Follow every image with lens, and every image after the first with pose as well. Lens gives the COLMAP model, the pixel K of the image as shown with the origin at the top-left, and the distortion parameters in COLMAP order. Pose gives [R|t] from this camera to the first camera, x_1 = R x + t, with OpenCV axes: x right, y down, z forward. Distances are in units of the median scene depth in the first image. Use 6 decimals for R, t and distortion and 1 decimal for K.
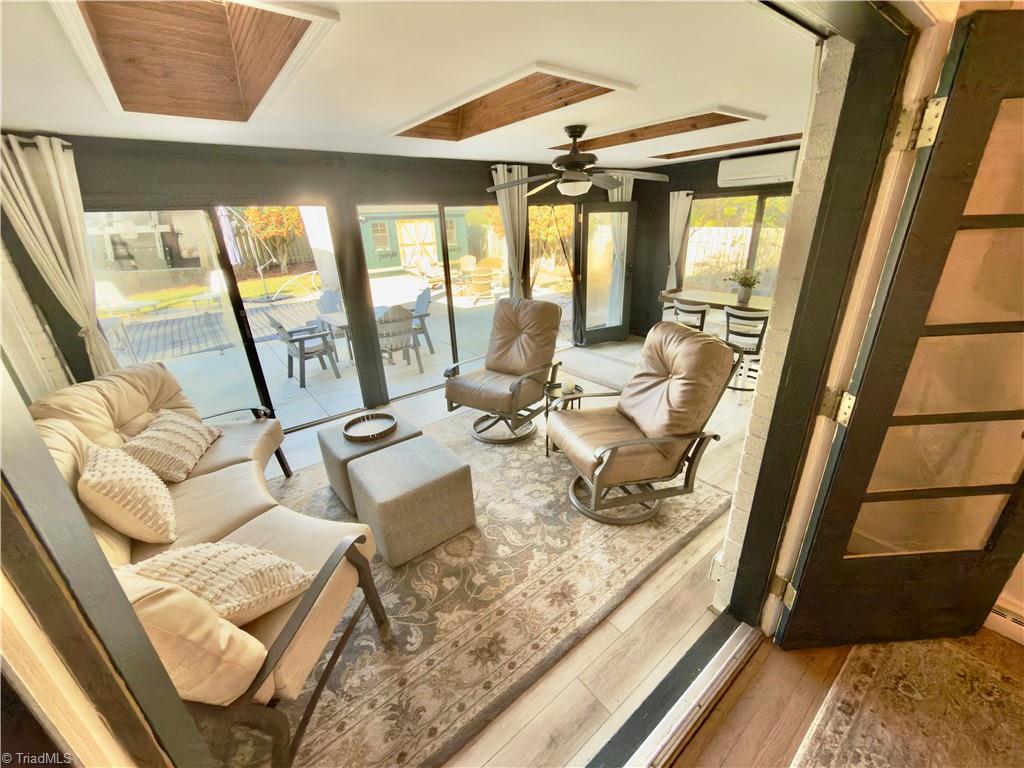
lens RADIAL K [[407.7, 0, 510.8], [0, 407.7, 380.8], [0, 0, 1]] dist [0.001811, 0.000043]
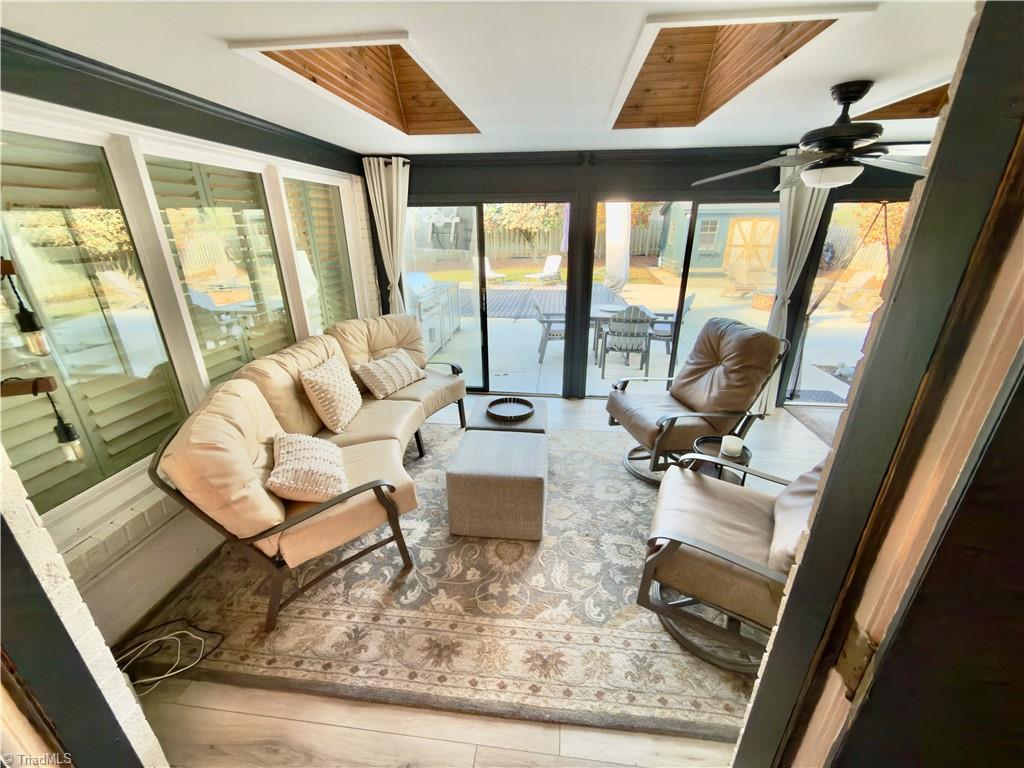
lens RADIAL K [[407.7, 0, 510.9], [0, 407.7, 380.4], [0, 0, 1]] dist [0.001811, 0.000043]
pose [[0.712828, 0.281385, -0.642416, 0.375820], [-0.276410, 0.954561, 0.111403, -0.092026], [0.644572, 0.098159, 0.758216, 0.207346]]
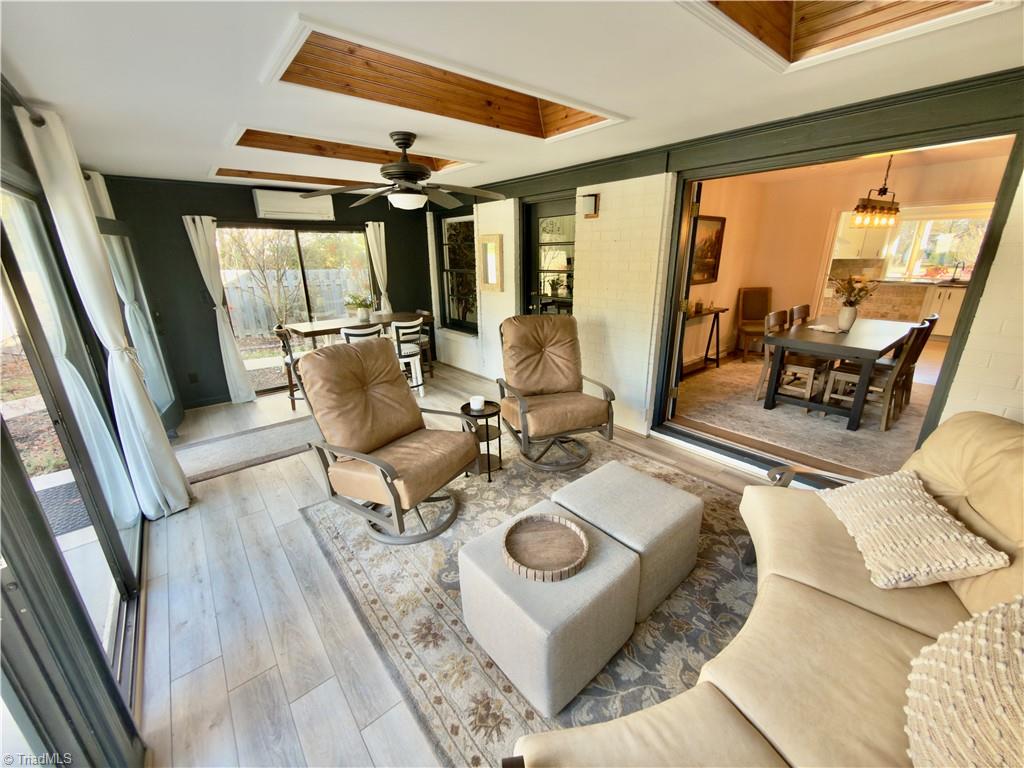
lens RADIAL K [[407.7, 0, 511.2], [0, 407.7, 382.6], [0, 0, 1]] dist [0.001811, 0.000043]
pose [[-0.022560, -0.273517, 0.961602, -0.991290], [0.378049, 0.888093, 0.261478, -0.324294], [-0.925511, 0.369432, 0.083368, 1.038650]]
